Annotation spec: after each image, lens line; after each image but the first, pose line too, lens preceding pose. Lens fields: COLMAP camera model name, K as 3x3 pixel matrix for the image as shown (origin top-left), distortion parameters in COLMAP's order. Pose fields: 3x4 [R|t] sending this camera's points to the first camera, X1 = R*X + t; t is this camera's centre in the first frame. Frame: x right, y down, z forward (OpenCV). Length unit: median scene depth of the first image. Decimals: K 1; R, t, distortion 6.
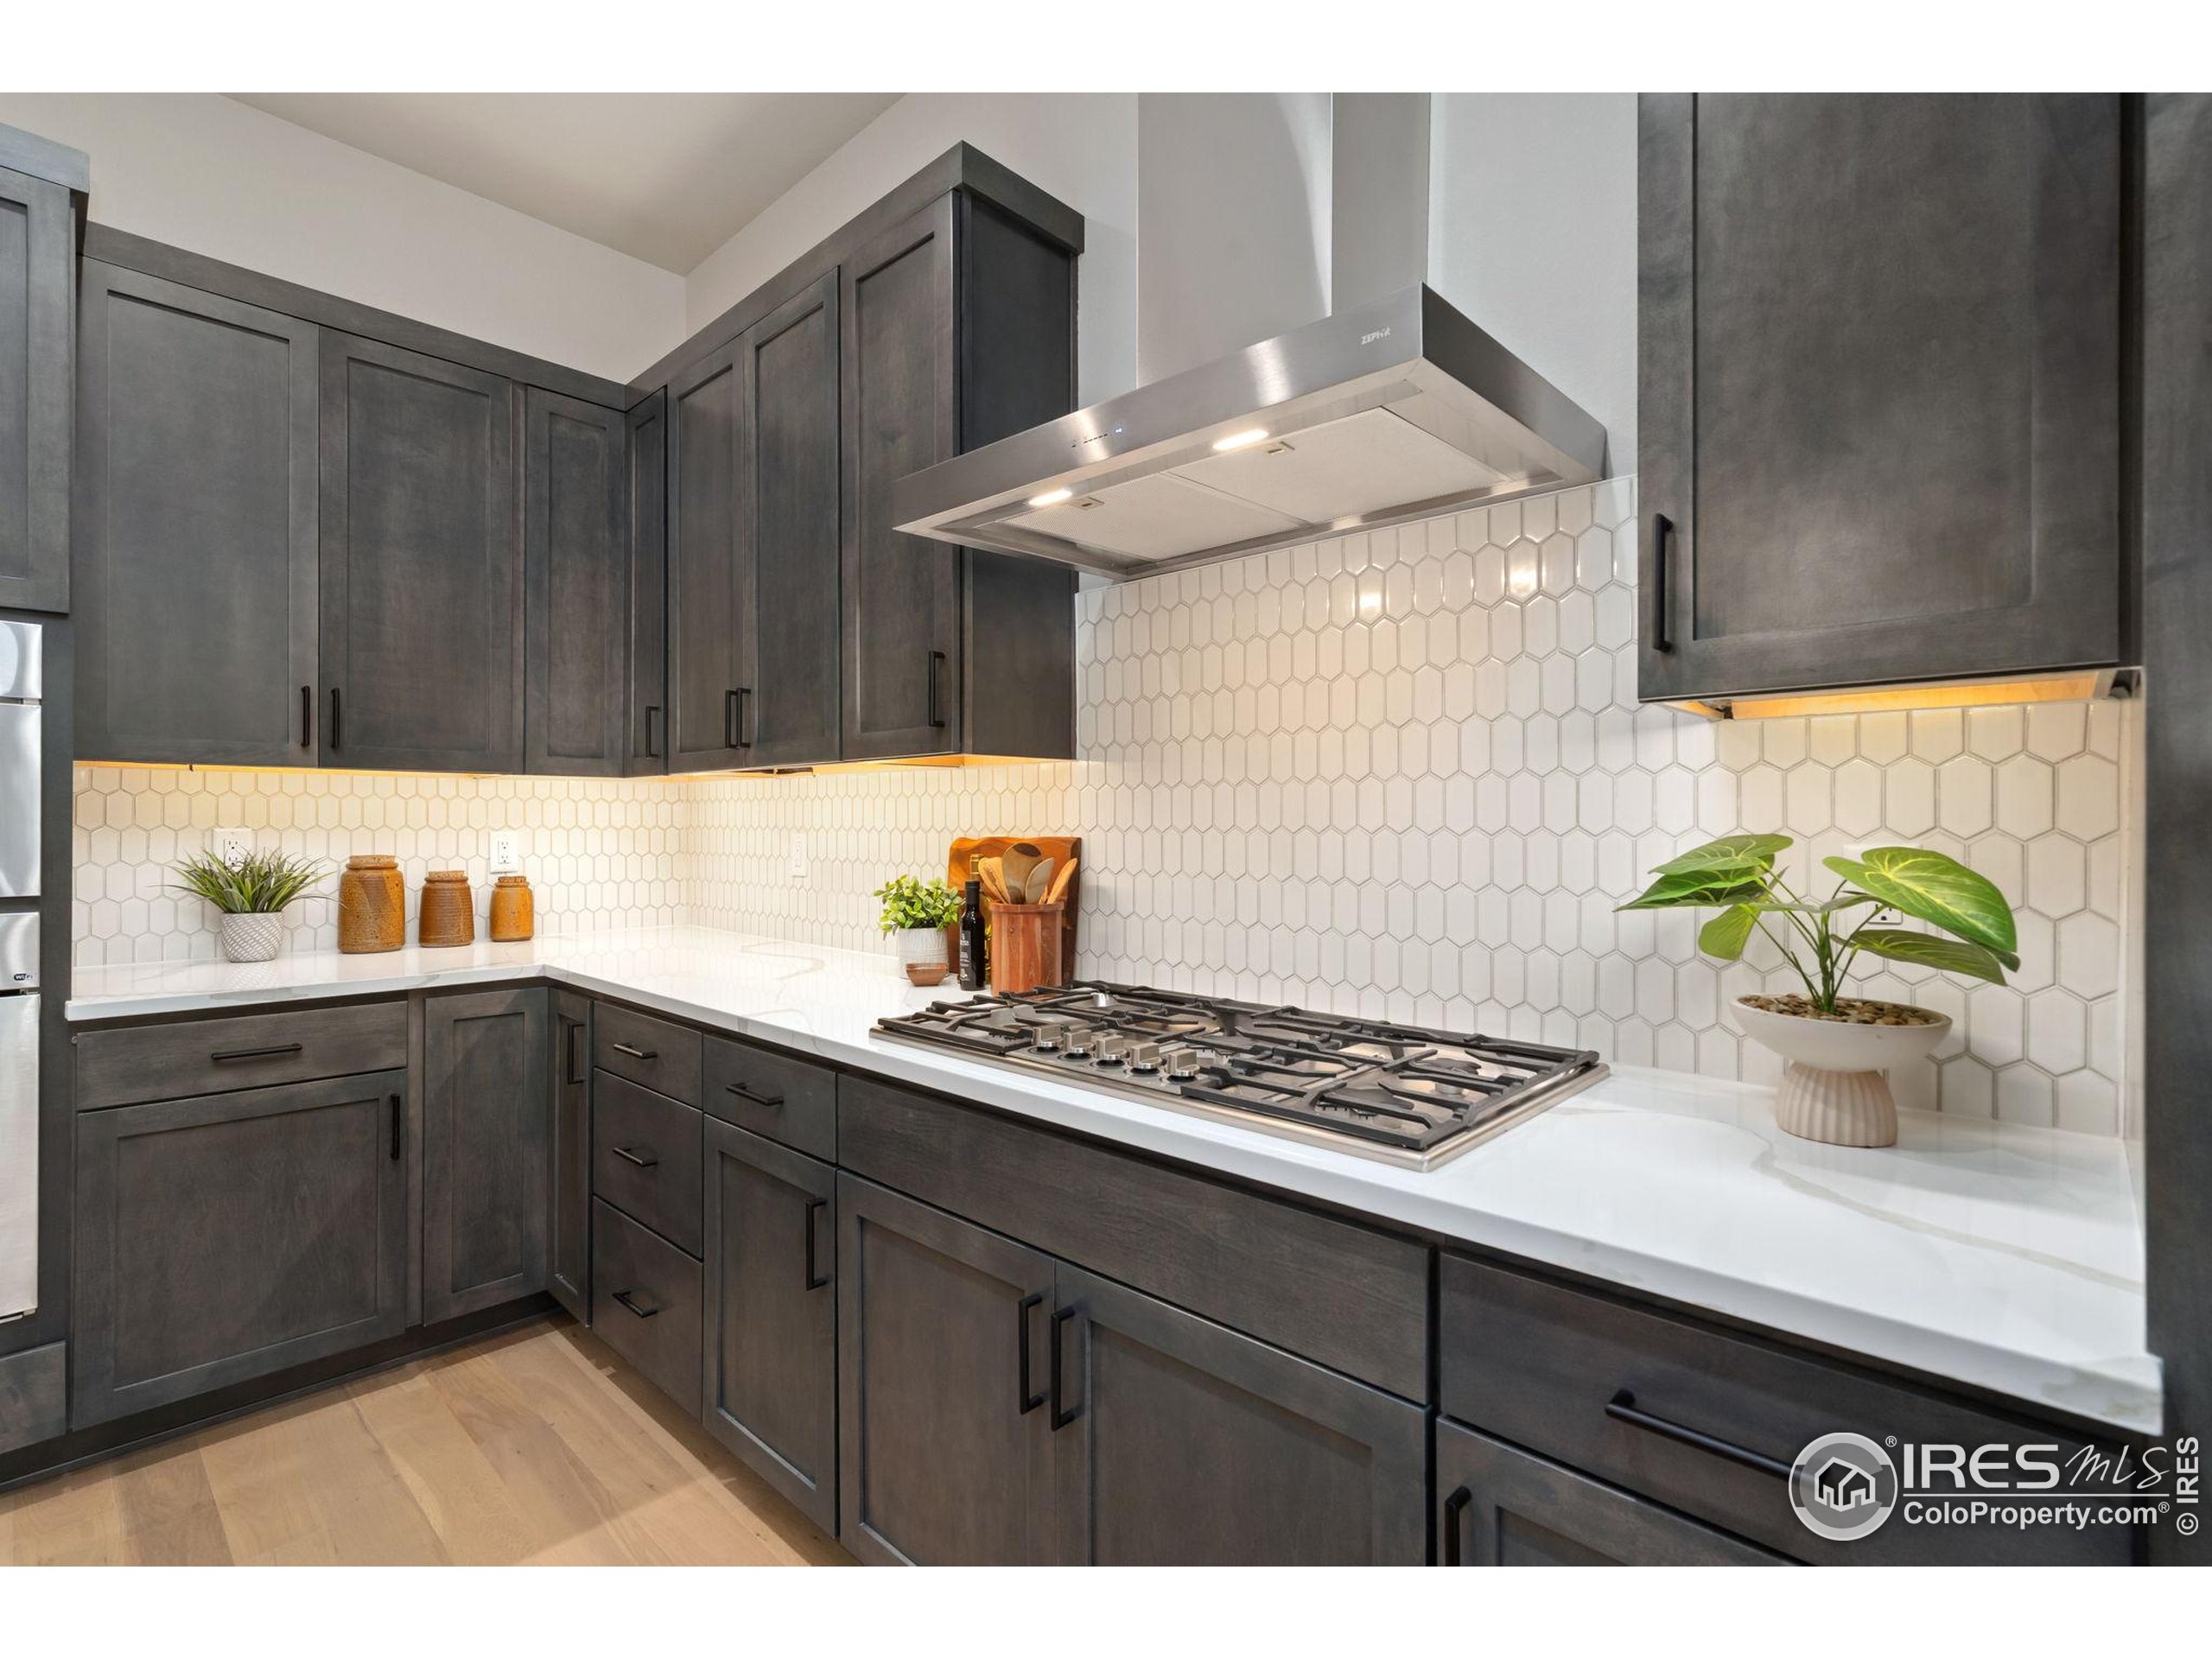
lens RADIAL K [[1032.5, 0, 1109.3], [0, 1032.5, 821.8], [0, 0, 1]] dist [-0.003352, -0.000149]
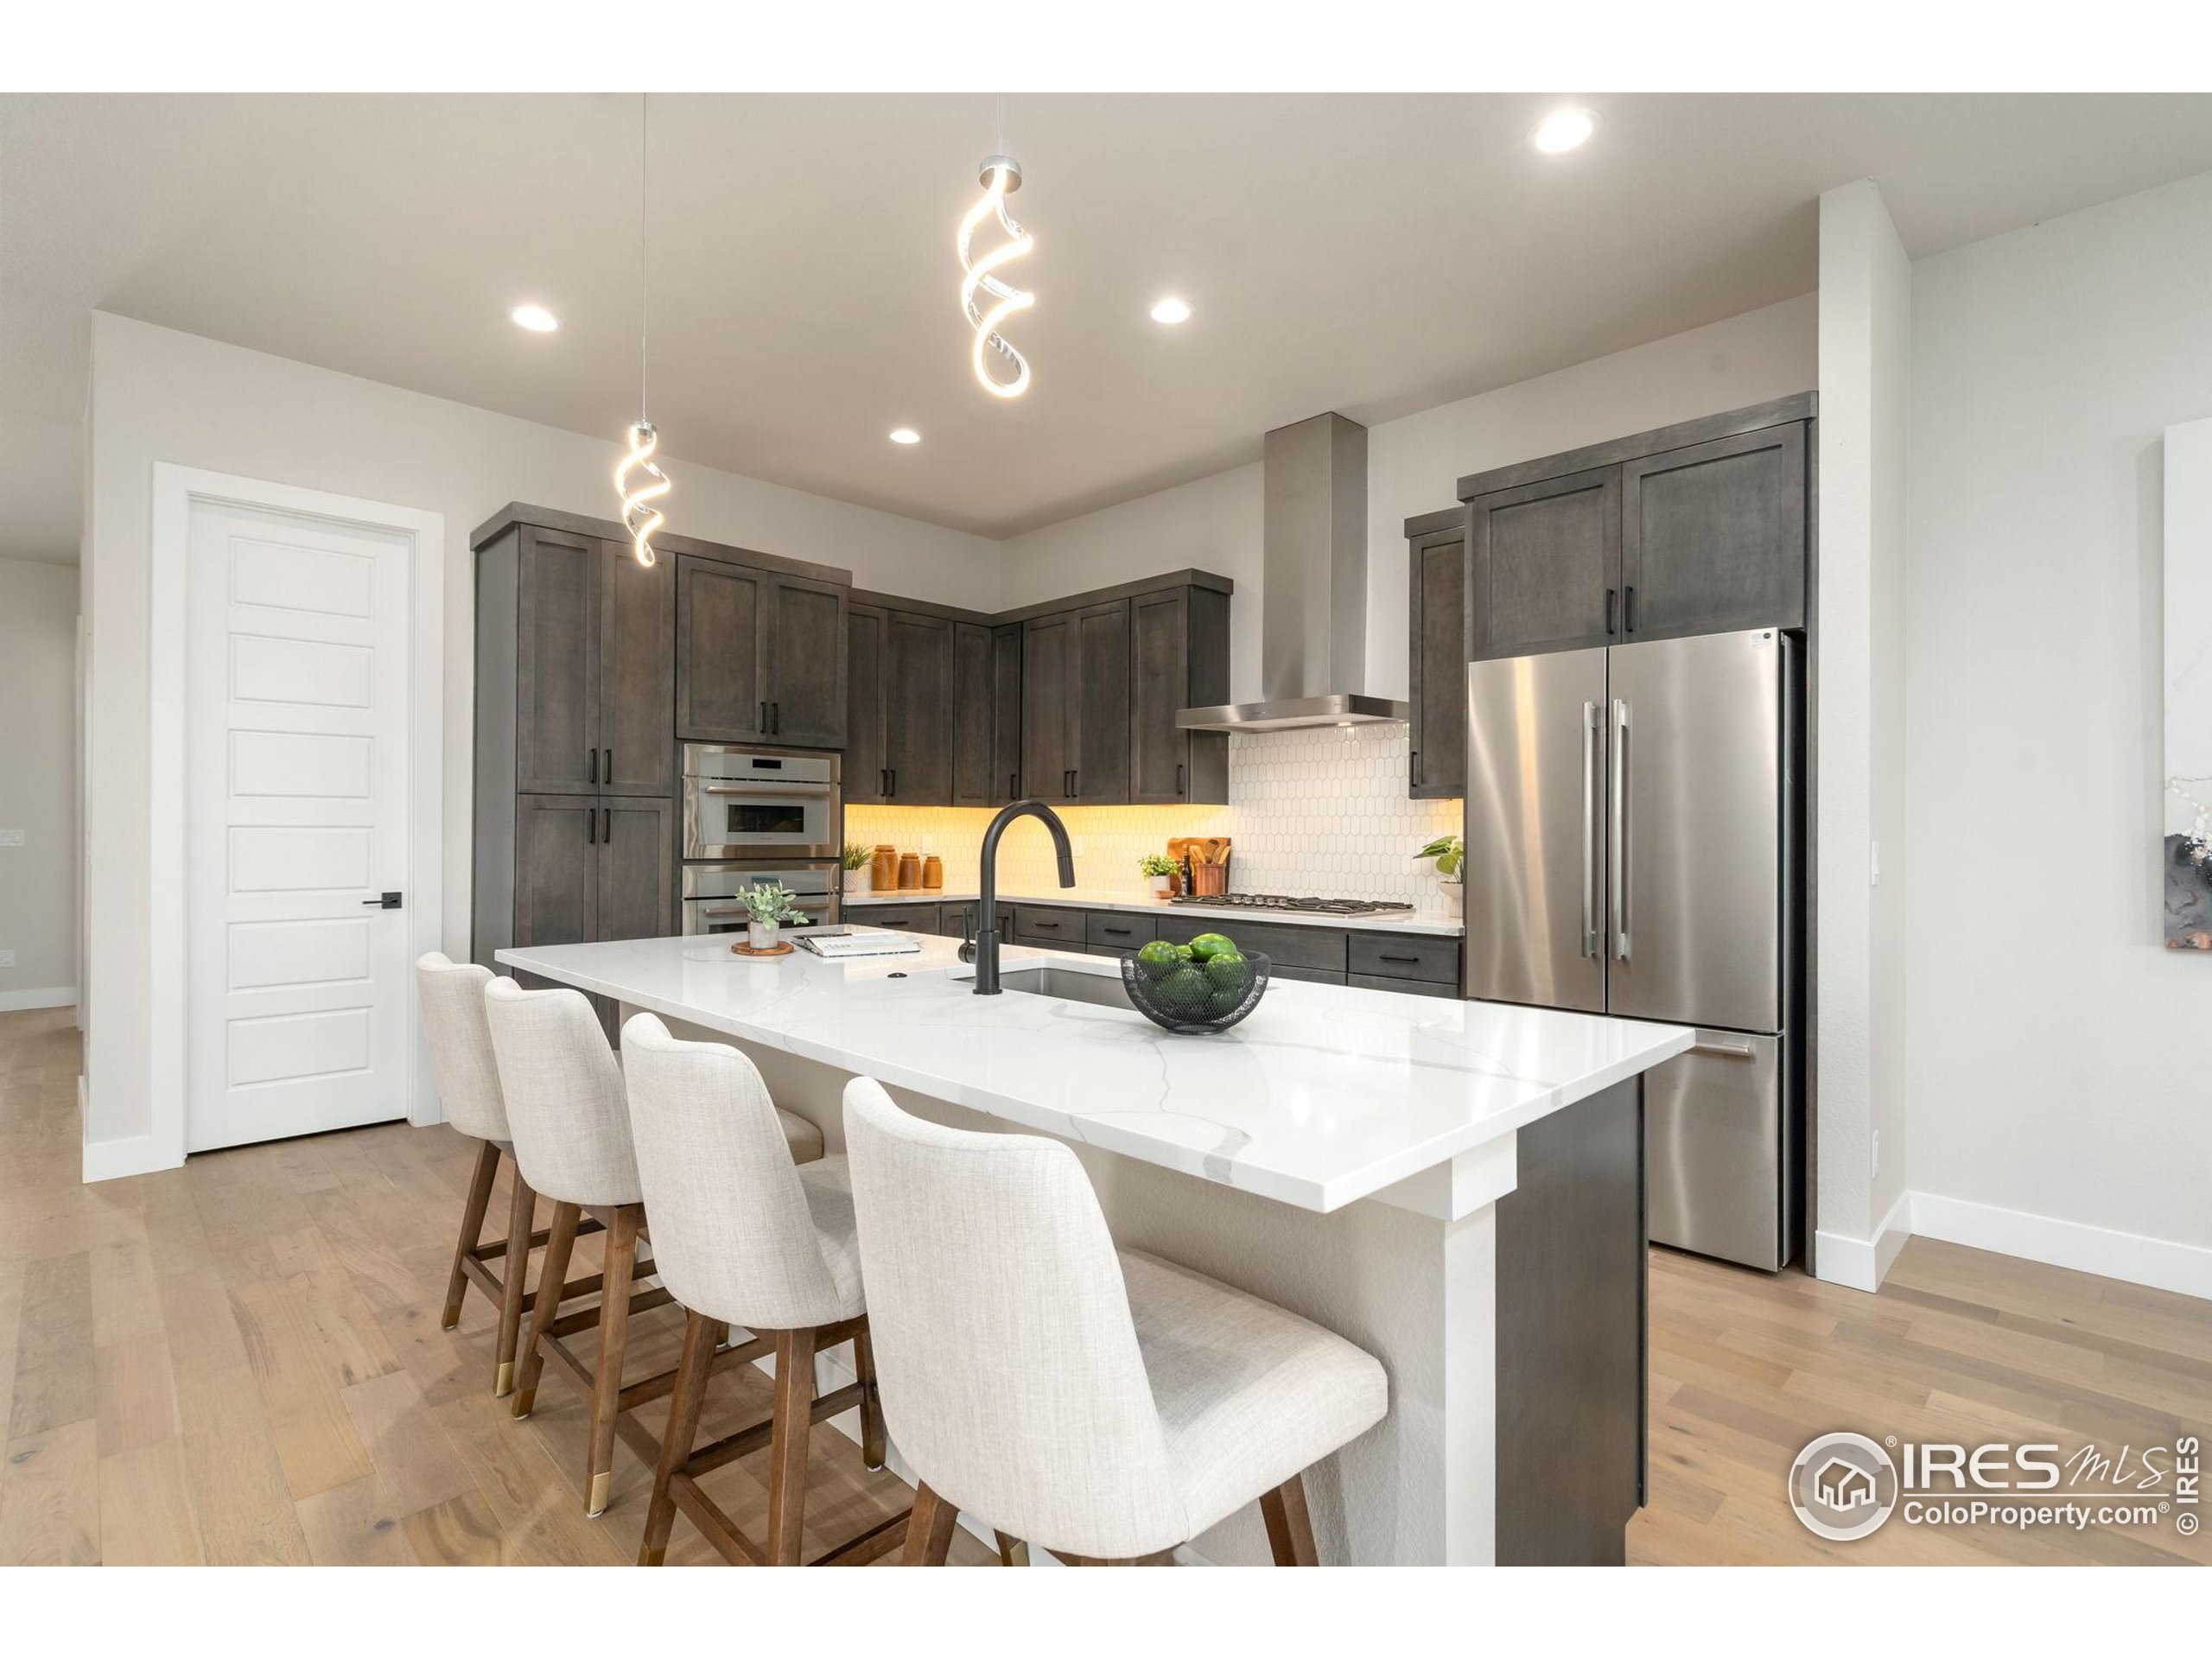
lens RADIAL K [[1063.1, 0, 1107.8], [0, 1063.1, 823.4], [0, 0, 1]] dist [0.001440, -0.000261]
pose [[0.999274, 0.004825, -0.037787, -0.211010], [-0.005016, 0.999975, -0.004959, -0.003550], [0.037762, 0.005145, 0.999274, -1.424716]]
